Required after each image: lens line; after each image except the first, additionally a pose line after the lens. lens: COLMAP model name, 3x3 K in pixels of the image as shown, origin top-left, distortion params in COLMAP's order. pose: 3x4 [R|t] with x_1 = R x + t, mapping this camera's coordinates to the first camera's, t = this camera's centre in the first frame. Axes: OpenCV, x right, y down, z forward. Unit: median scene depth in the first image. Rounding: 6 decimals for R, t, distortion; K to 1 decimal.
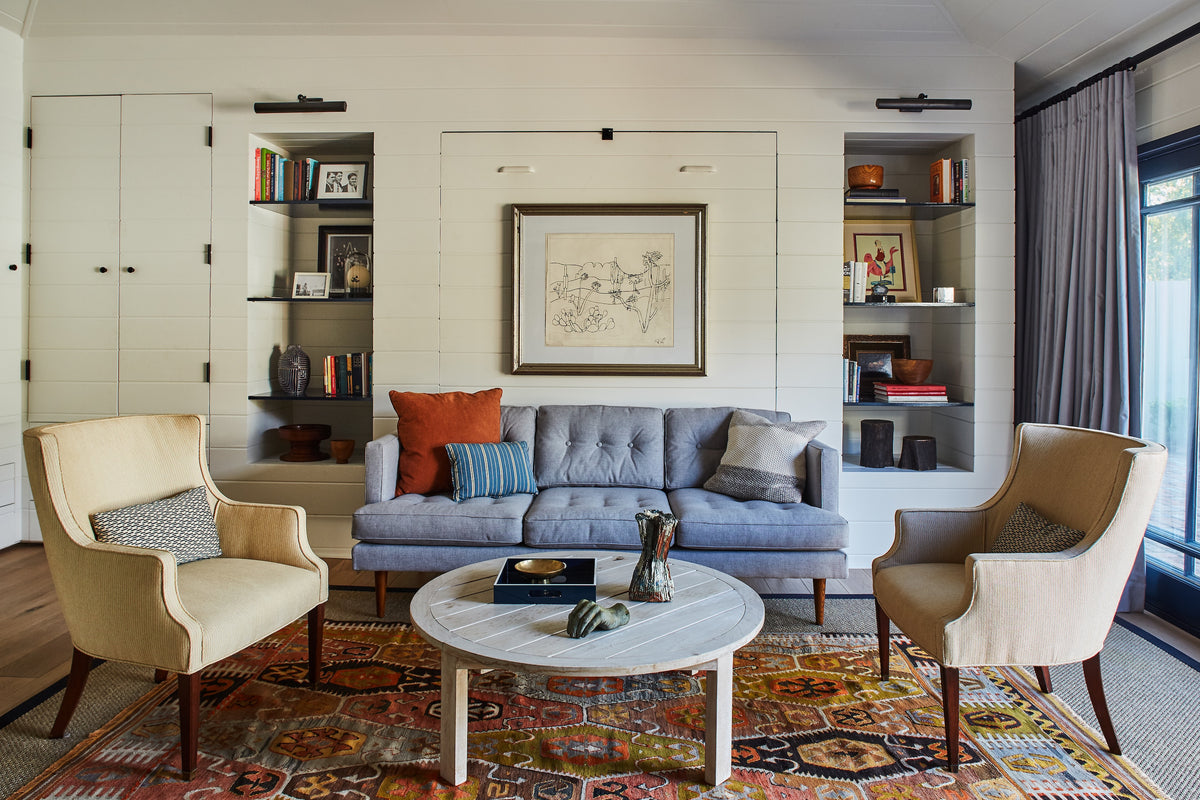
lens RADIAL K [[827.7, 0, 600.0], [0, 827.7, 326.7], [0, 0, 1]] dist [-0.033528, 0.001949]
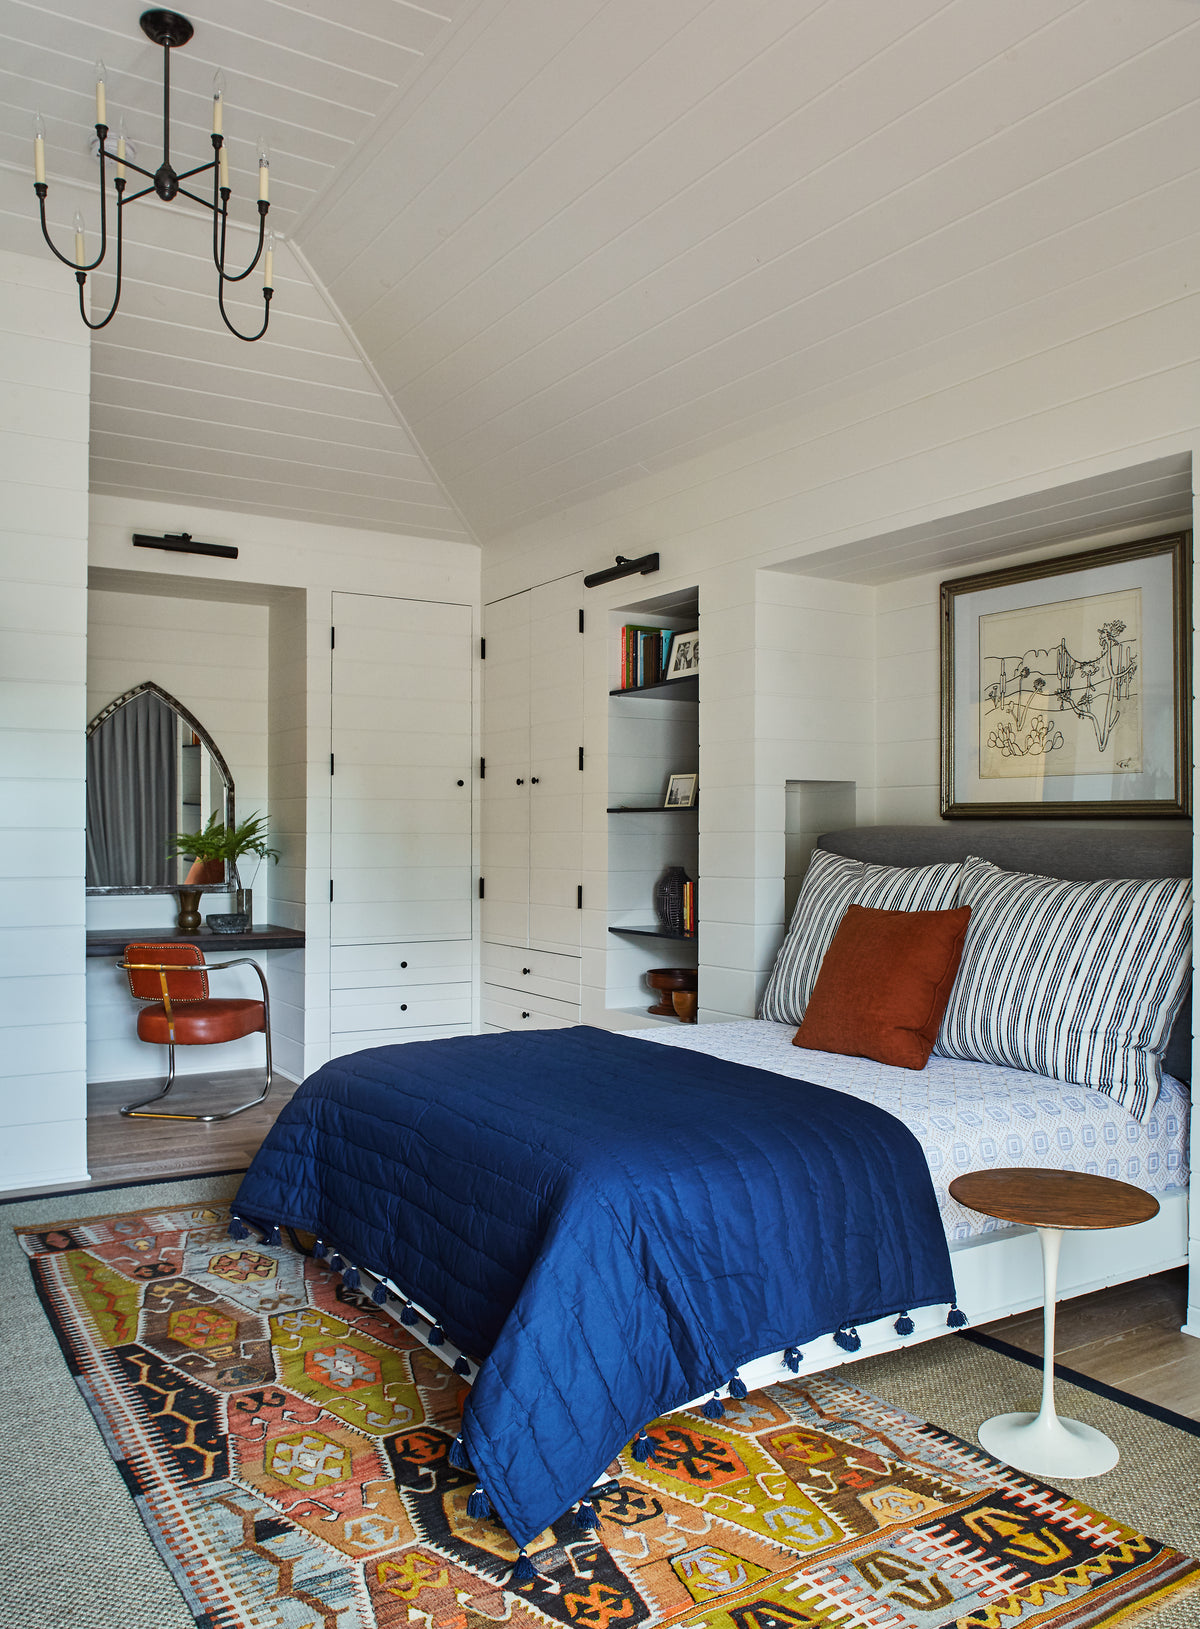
lens RADIAL K [[1255.6, 0, 600.0], [0, 1255.6, 821.8], [0, 0, 1]] dist [-0.047524, -0.000366]
pose [[0.547836, -0.014093, -0.836467, 0.635333], [-0.000976, 0.999847, -0.017485, 0.000836], [0.836585, 0.010395, 0.547738, 0.298188]]
